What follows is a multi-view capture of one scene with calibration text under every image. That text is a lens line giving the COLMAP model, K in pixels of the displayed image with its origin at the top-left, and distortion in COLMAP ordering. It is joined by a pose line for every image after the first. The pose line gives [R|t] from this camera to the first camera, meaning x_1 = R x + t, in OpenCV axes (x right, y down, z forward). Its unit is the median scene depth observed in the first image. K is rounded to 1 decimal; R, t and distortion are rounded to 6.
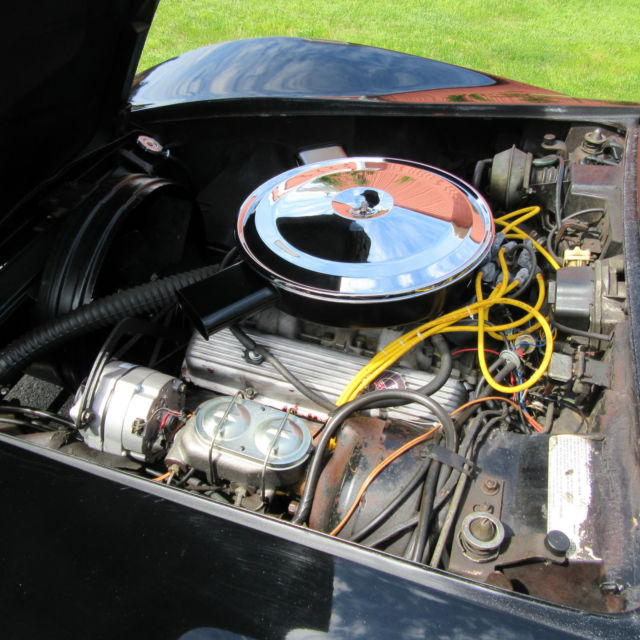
lens RADIAL K [[630.1, 0, 321.8], [0, 630.1, 318.3], [0, 0, 1]] dist [-0.007885, 0.000000]
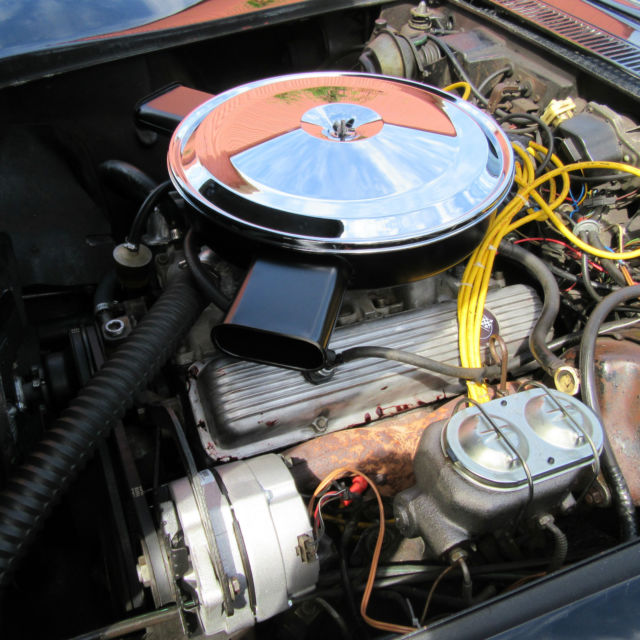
lens RADIAL K [[630.1, 0, 320.4], [0, 630.1, 323.0], [0, 0, 1]] dist [-0.007885, 0.000000]
pose [[0.729721, -0.431241, 0.530603, -0.378288], [0.406924, 0.897536, 0.169832, -0.089641], [-0.549474, 0.091985, 0.830432, 0.342521]]
